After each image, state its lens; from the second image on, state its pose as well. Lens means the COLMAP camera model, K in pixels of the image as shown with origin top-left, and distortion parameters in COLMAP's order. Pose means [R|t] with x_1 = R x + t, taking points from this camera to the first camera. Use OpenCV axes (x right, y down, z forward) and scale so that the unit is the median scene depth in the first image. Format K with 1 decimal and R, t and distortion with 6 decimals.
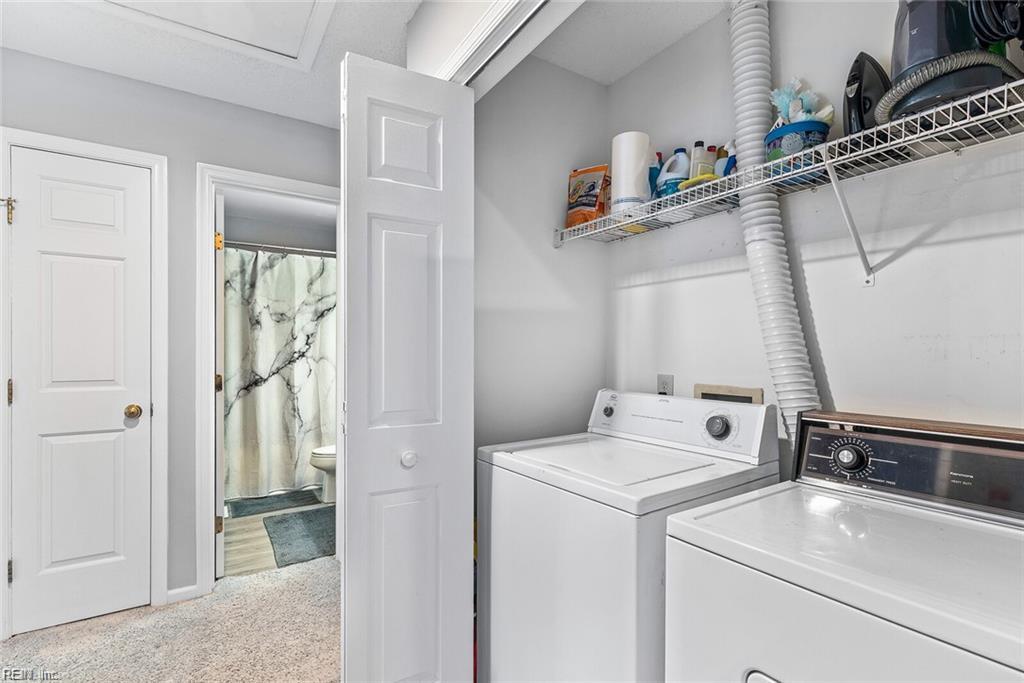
lens RADIAL K [[466.9, 0, 510.5], [0, 466.9, 347.5], [0, 0, 1]] dist [0.002210, 0.000758]
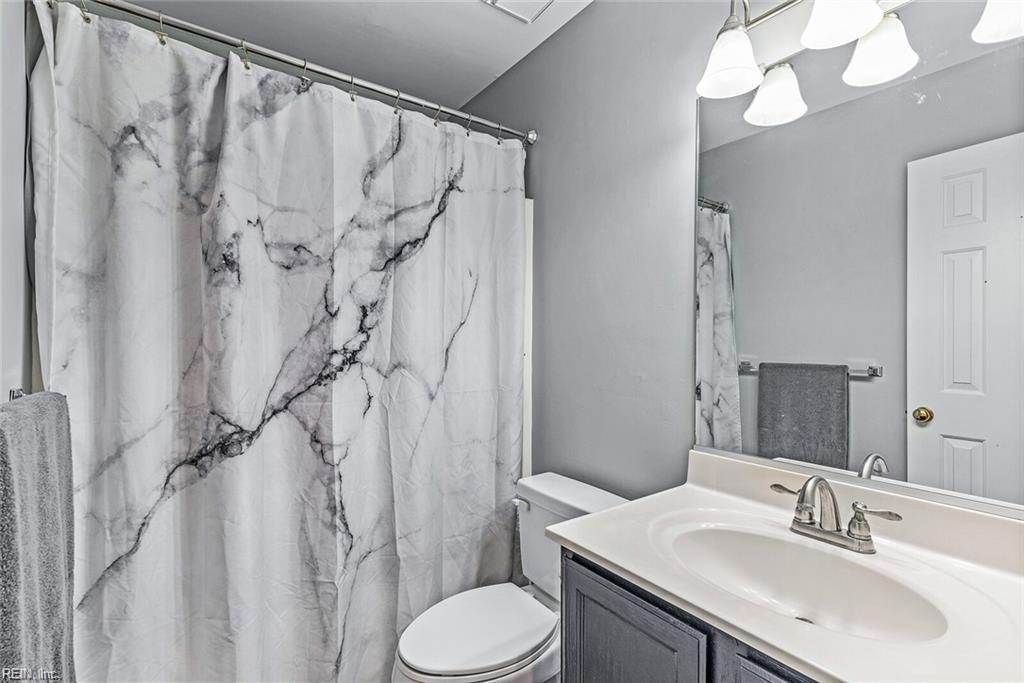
lens RADIAL K [[466.9, 0, 513.2], [0, 466.9, 339.8], [0, 0, 1]] dist [0.002210, 0.000758]
pose [[0.998646, -0.001725, 0.051986, -0.344147], [0.001593, 0.999995, 0.002579, 0.000171], [-0.051990, -0.002493, 0.998645, 0.634324]]
